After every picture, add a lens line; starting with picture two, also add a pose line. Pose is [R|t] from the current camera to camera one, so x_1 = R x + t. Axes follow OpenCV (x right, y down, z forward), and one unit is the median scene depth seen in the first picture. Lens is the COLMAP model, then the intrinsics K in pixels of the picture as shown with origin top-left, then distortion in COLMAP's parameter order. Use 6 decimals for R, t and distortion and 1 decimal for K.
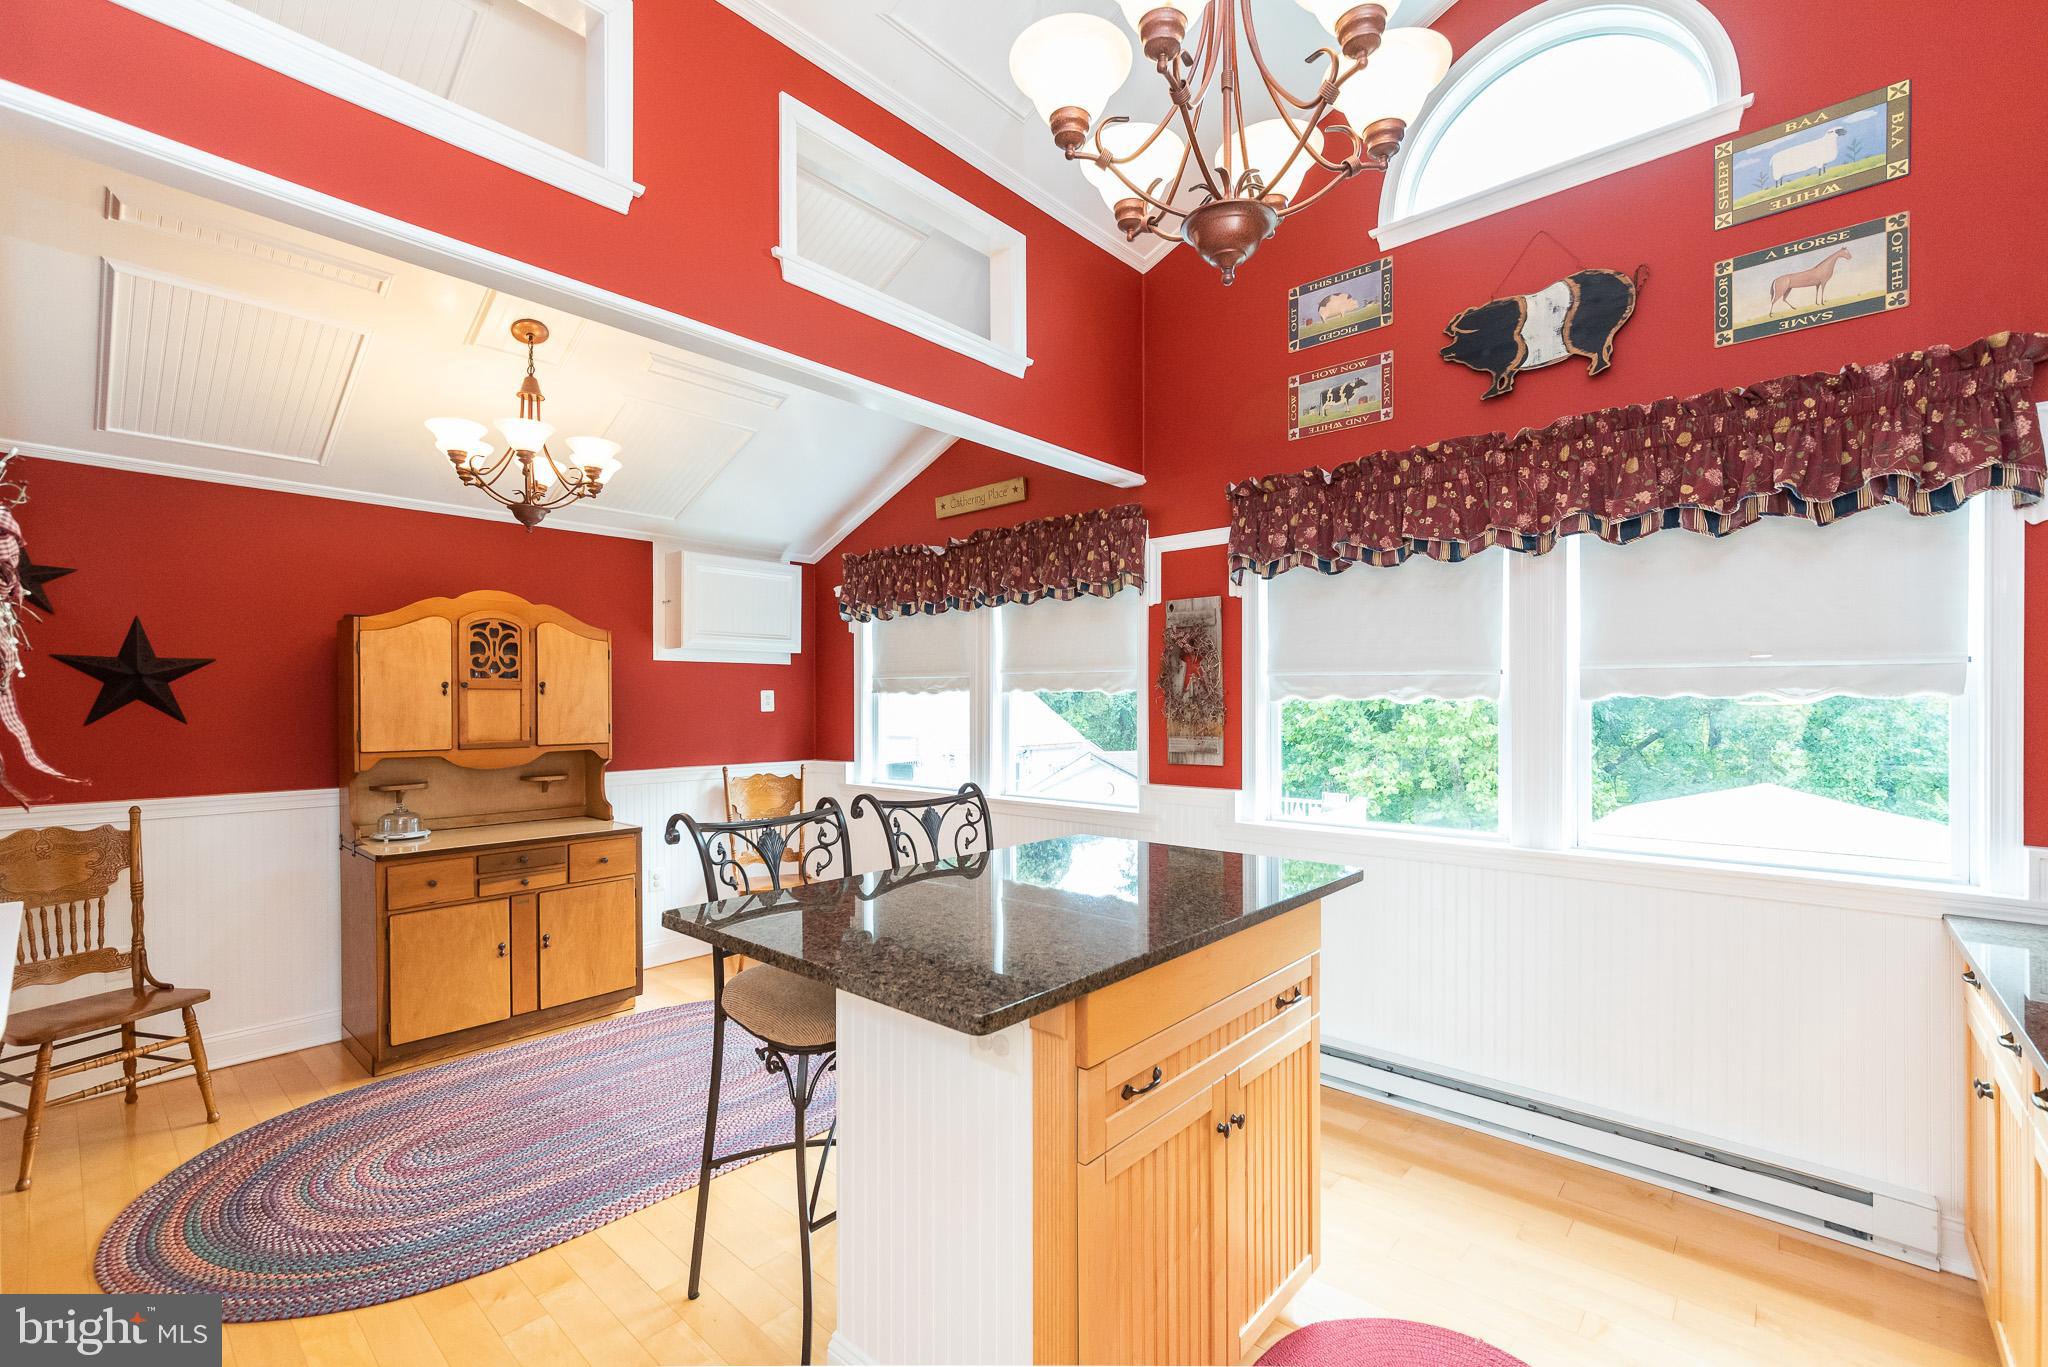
lens RADIAL K [[870.6, 0, 1015.4], [0, 870.6, 706.0], [0, 0, 1]] dist [-0.000055, 0.000718]
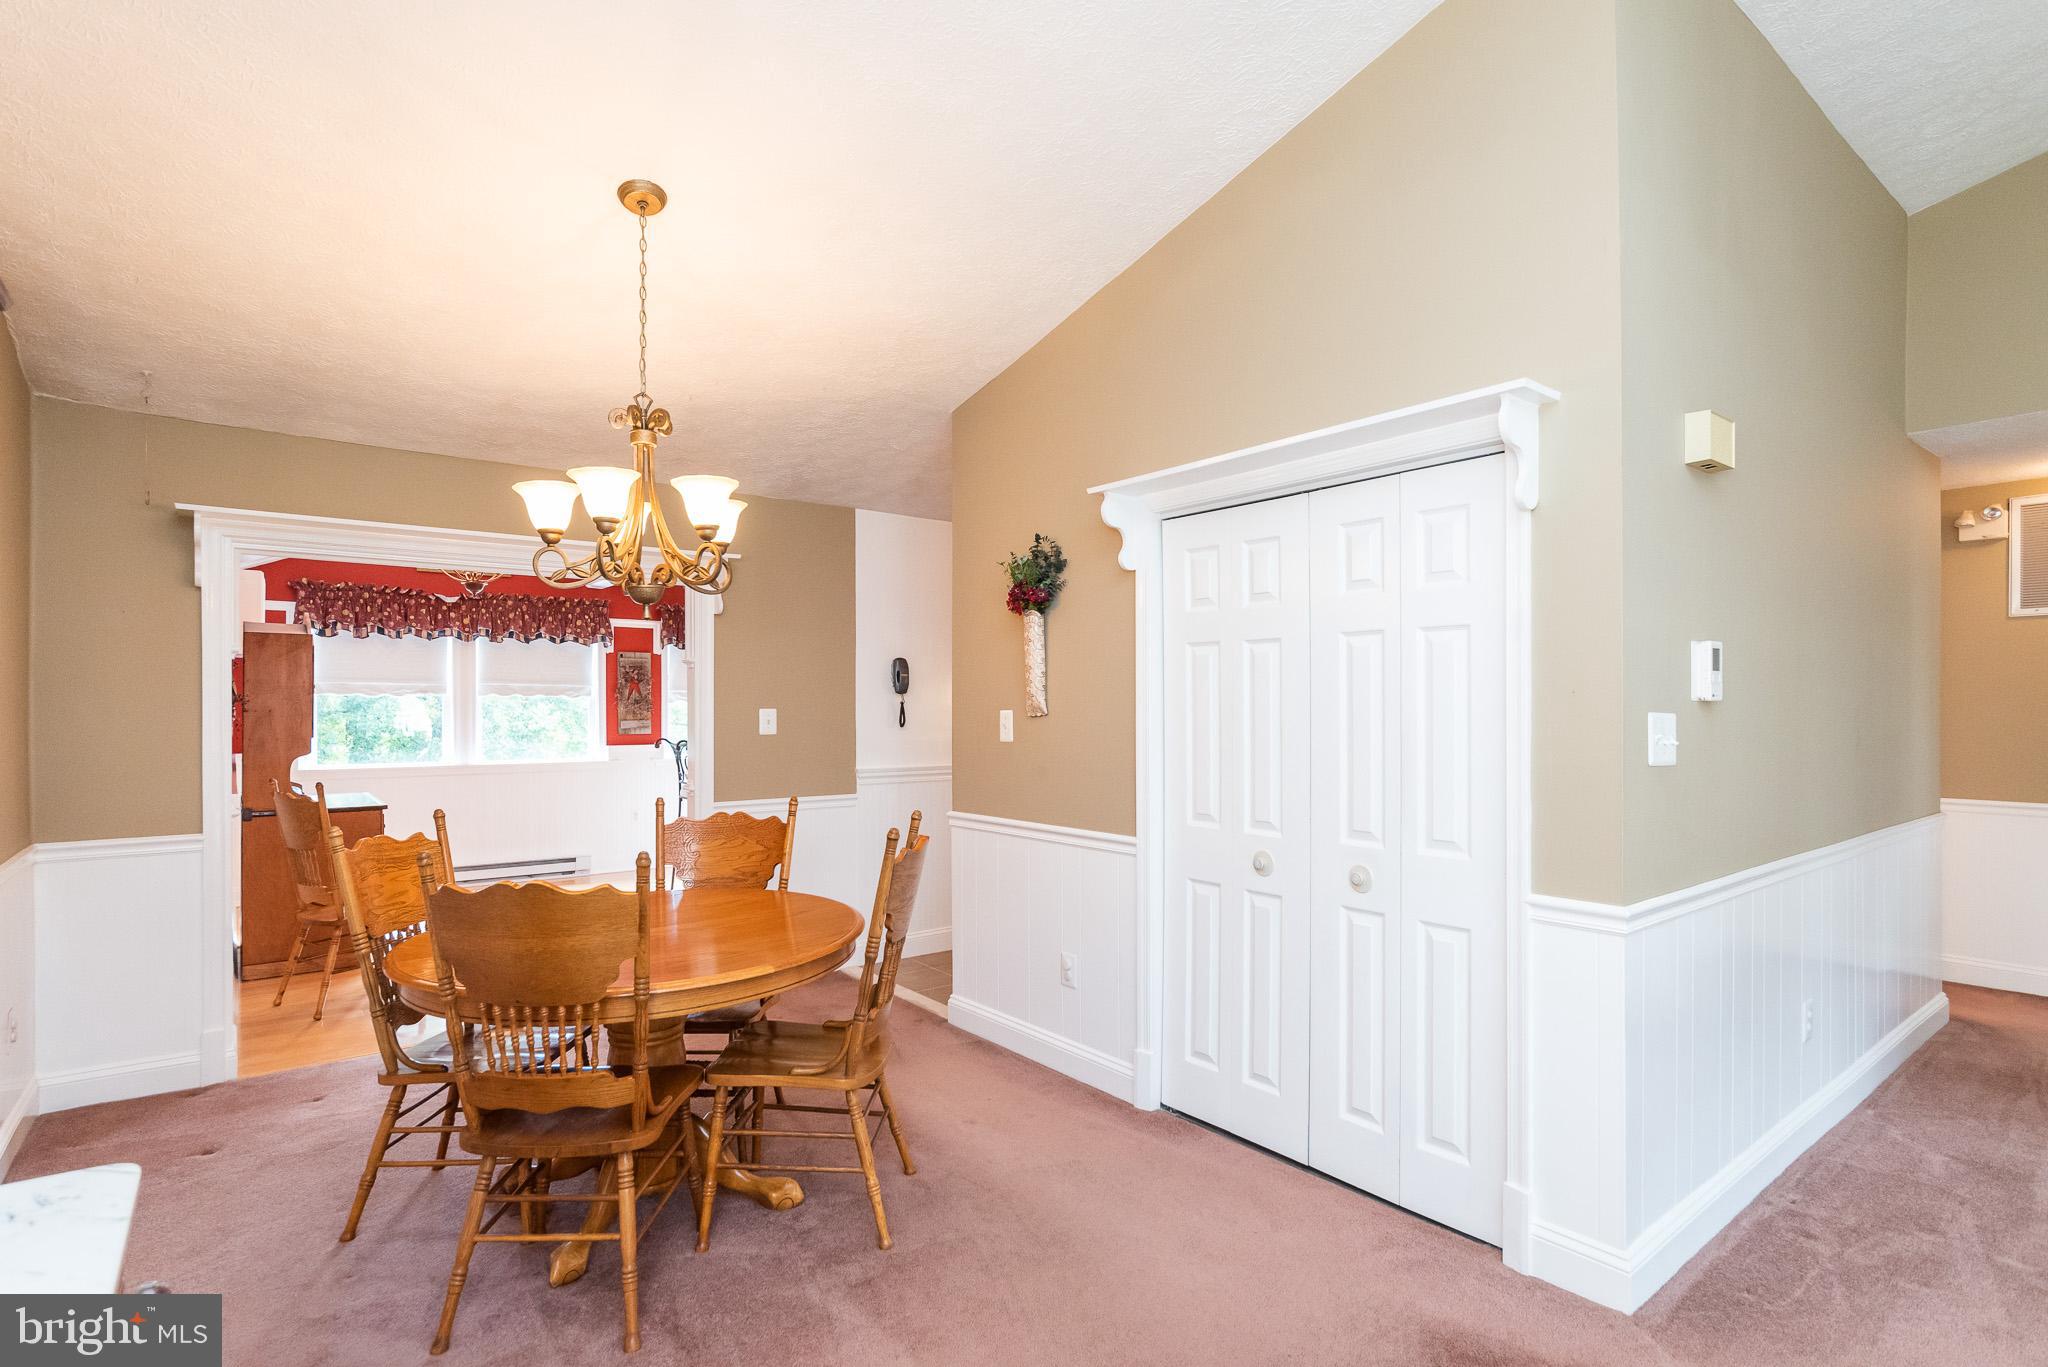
lens RADIAL K [[979.6, 0, 1023.3], [0, 979.6, 705.3], [0, 0, 1]] dist [-0.000539, -0.000054]
pose [[0.183276, 0.005488, 0.983046, -2.100271], [0.003714, 0.999973, -0.006275, 0.019605], [-0.983054, 0.004801, 0.183251, -0.346544]]
